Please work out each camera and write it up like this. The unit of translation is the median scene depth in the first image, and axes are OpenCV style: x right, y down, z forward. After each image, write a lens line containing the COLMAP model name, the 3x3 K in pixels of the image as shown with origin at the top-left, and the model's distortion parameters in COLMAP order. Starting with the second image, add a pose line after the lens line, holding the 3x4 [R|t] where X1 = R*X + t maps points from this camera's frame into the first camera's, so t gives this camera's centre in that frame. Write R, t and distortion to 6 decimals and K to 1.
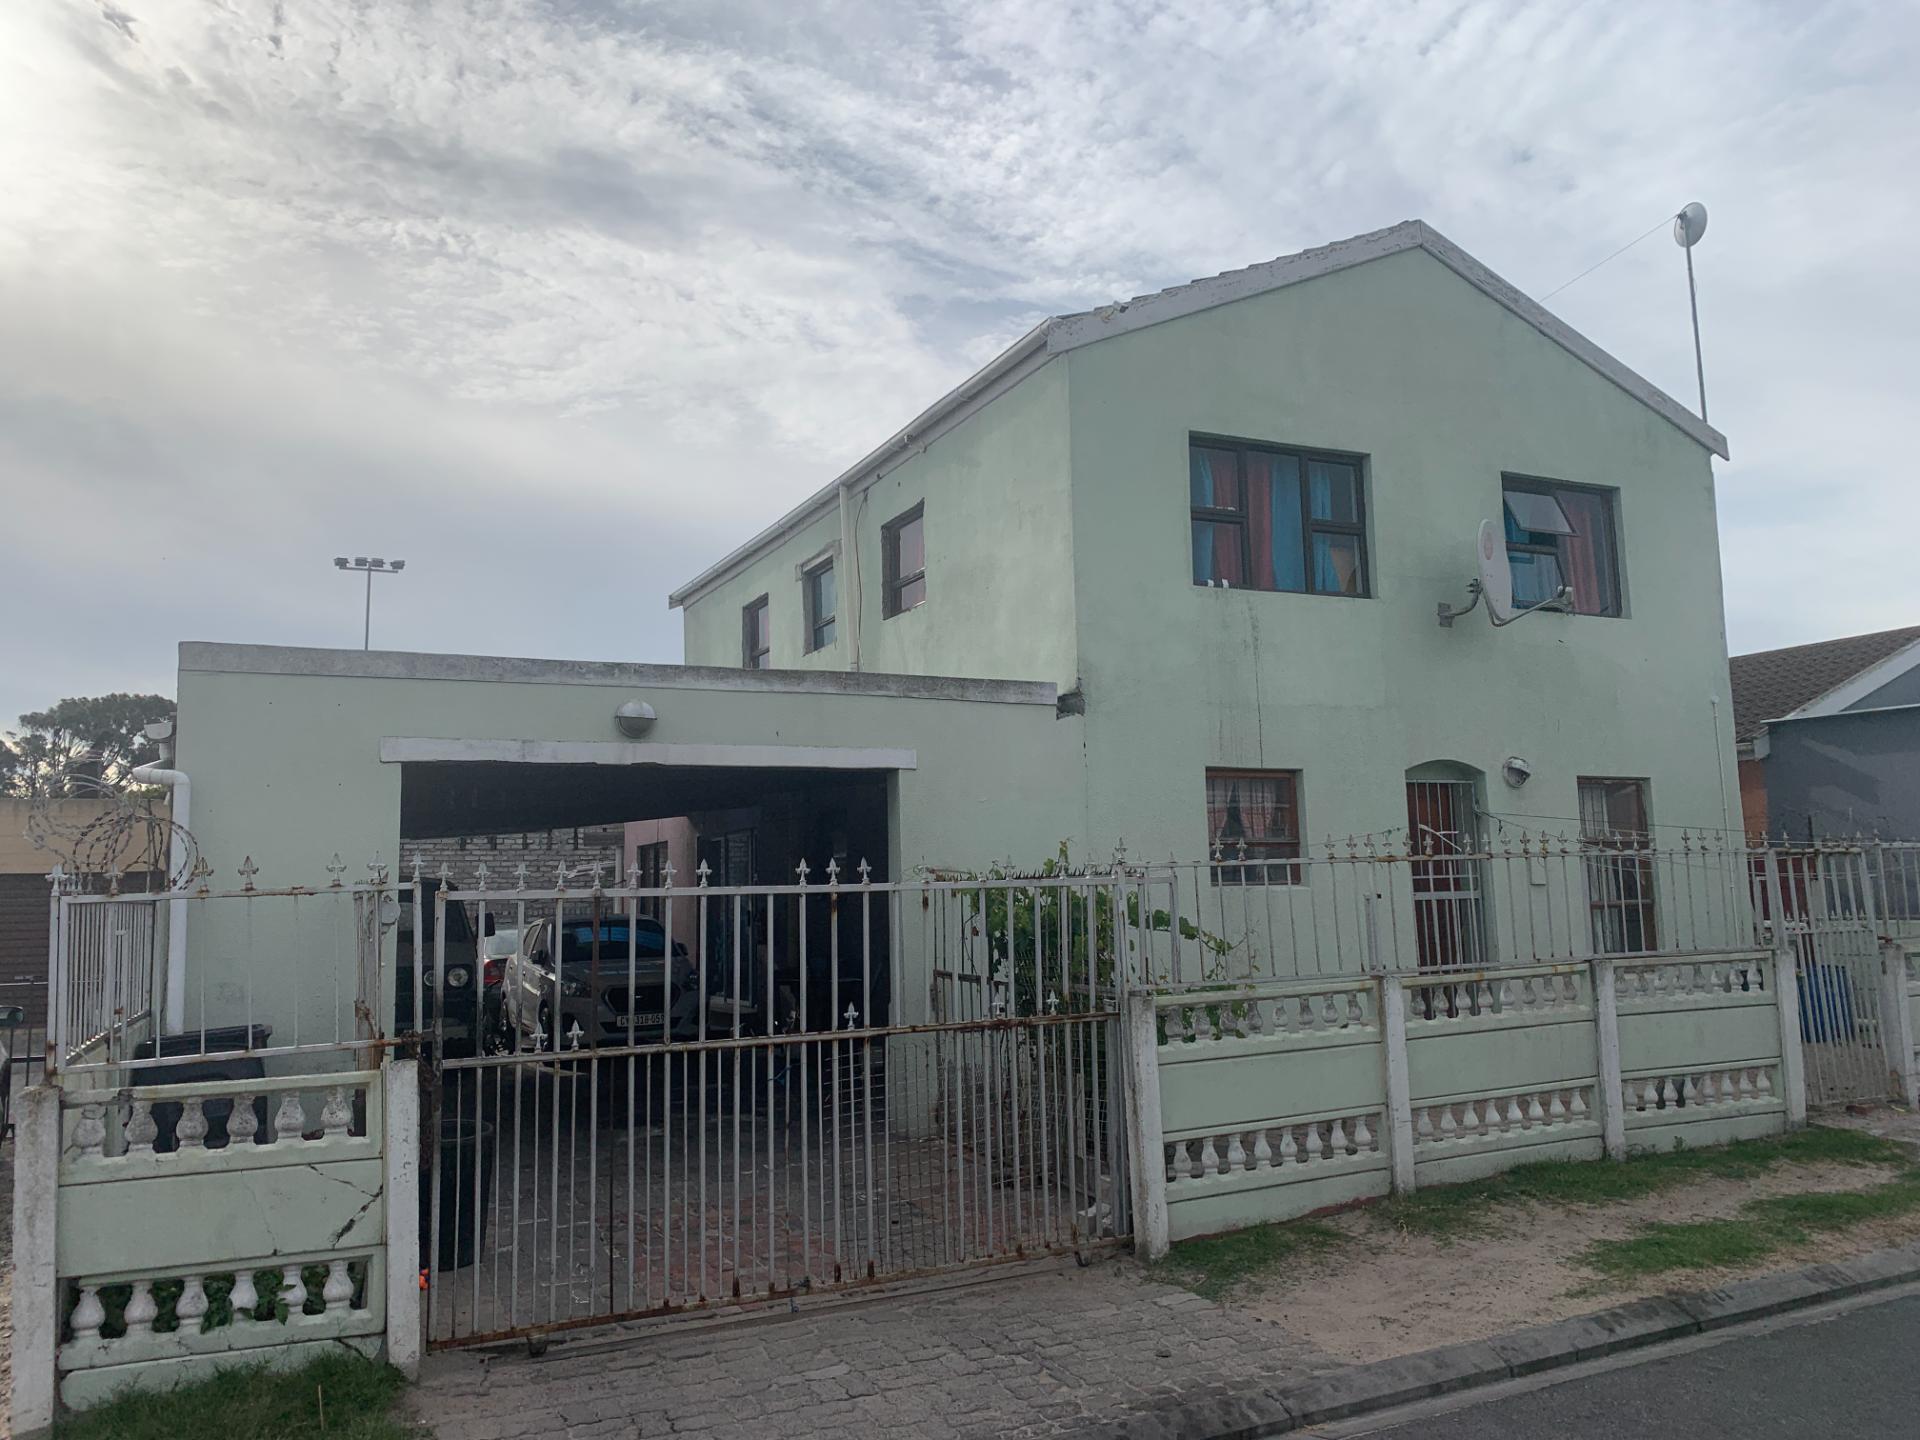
lens RADIAL K [[1438.4, 0, 962.5], [0, 1438.4, 720.0], [0, 0, 1]] dist [0.041315, -0.108754]
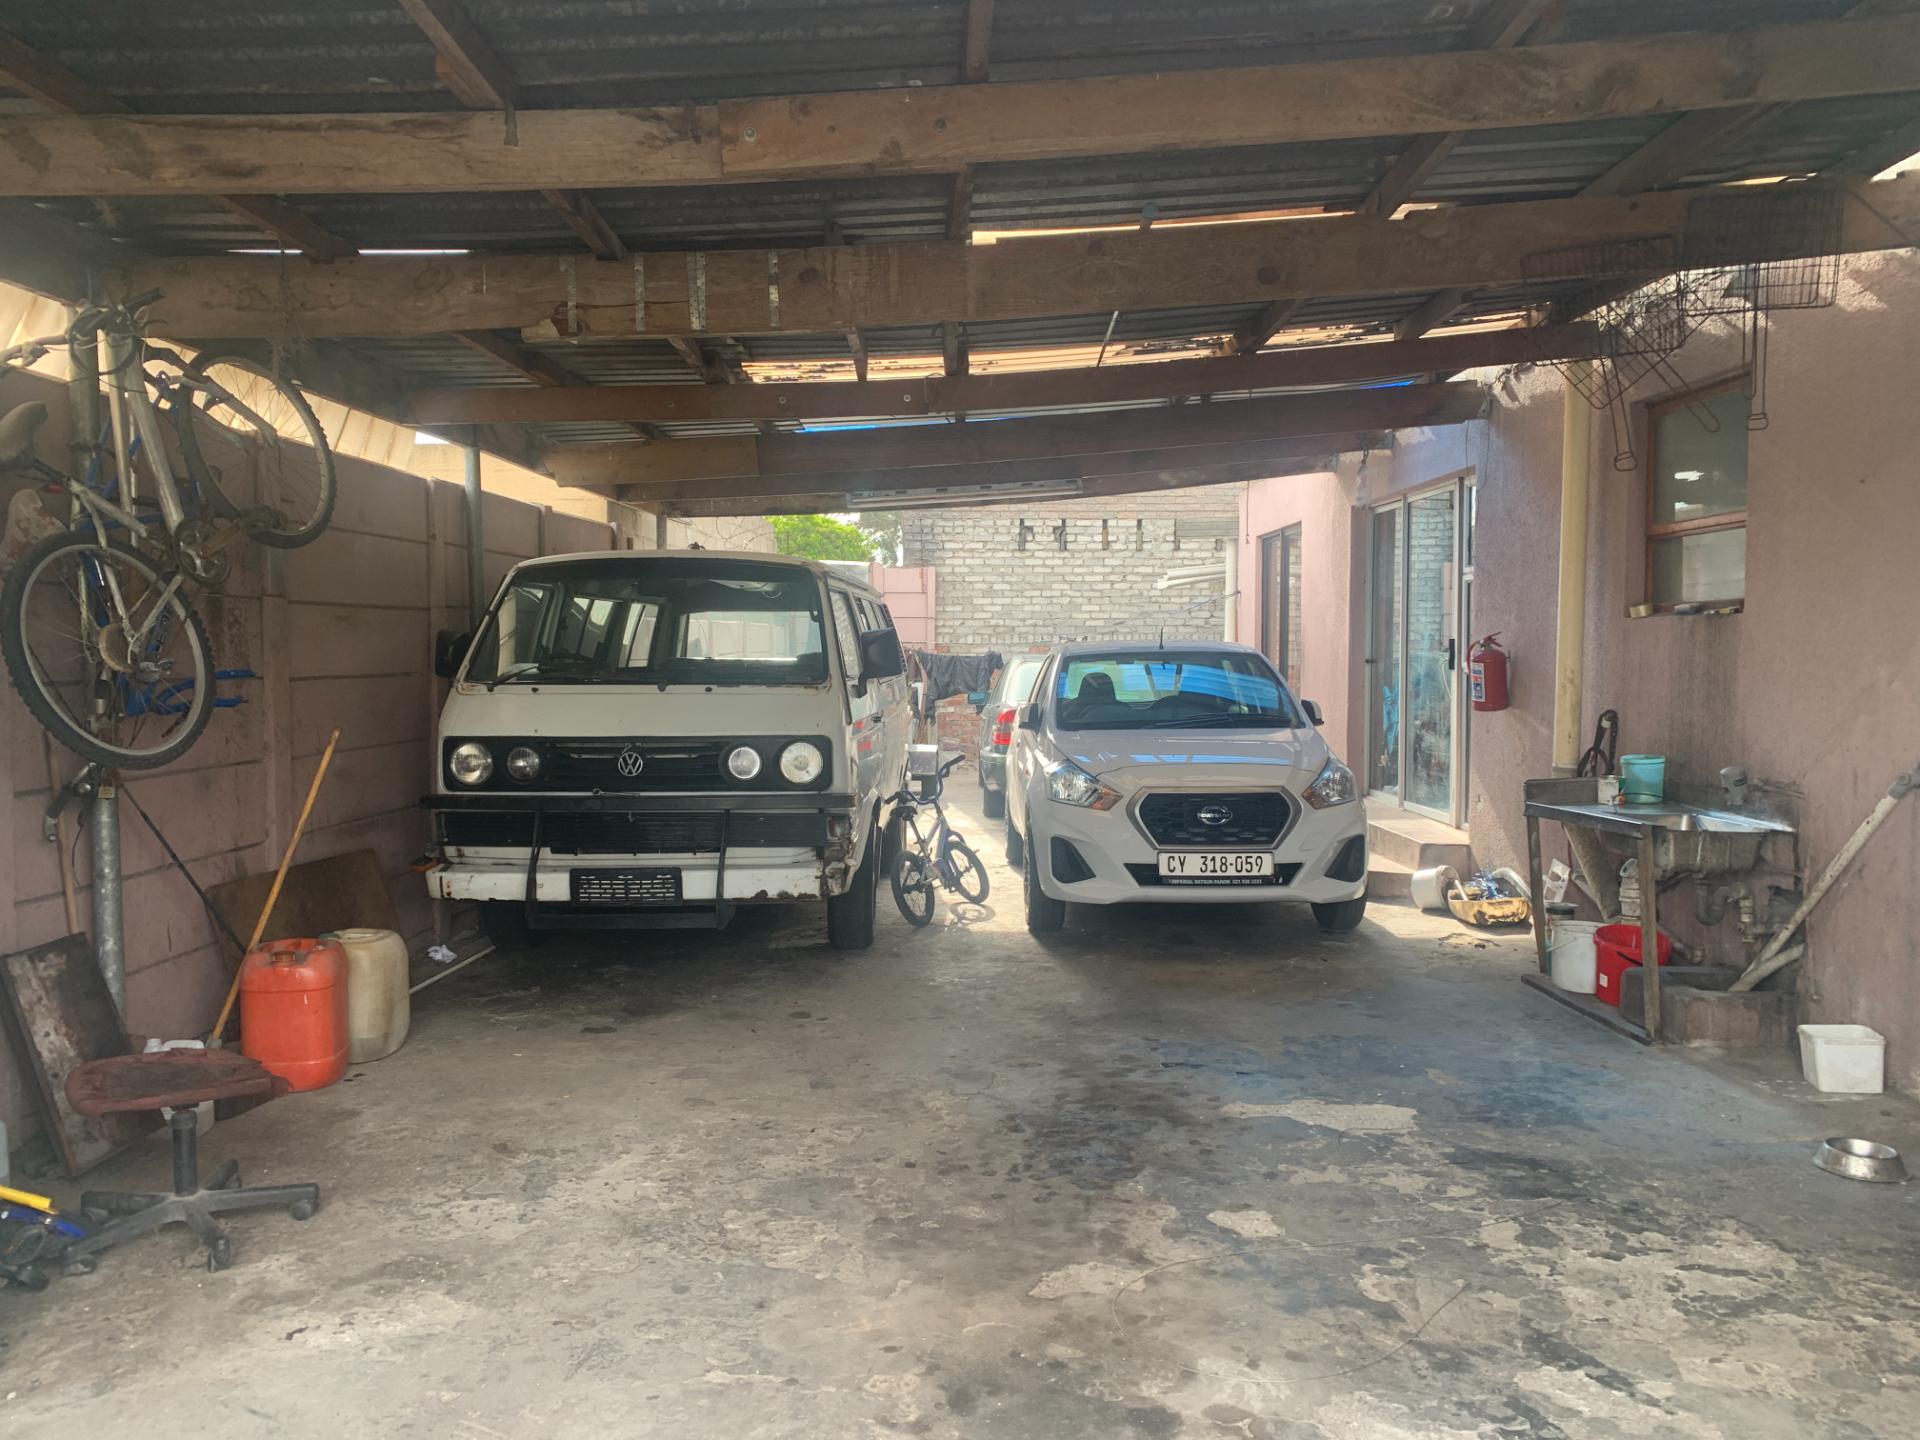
lens RADIAL K [[1453.3, 0, 950.8], [0, 1453.3, 725.0], [0, 0, 1]] dist [0.083191, -0.113046]
pose [[0.896556, 0.045748, -0.440562, -0.044484], [0.036429, 0.983666, 0.176277, 0.037236], [0.441430, -0.174092, 0.880245, 0.266539]]
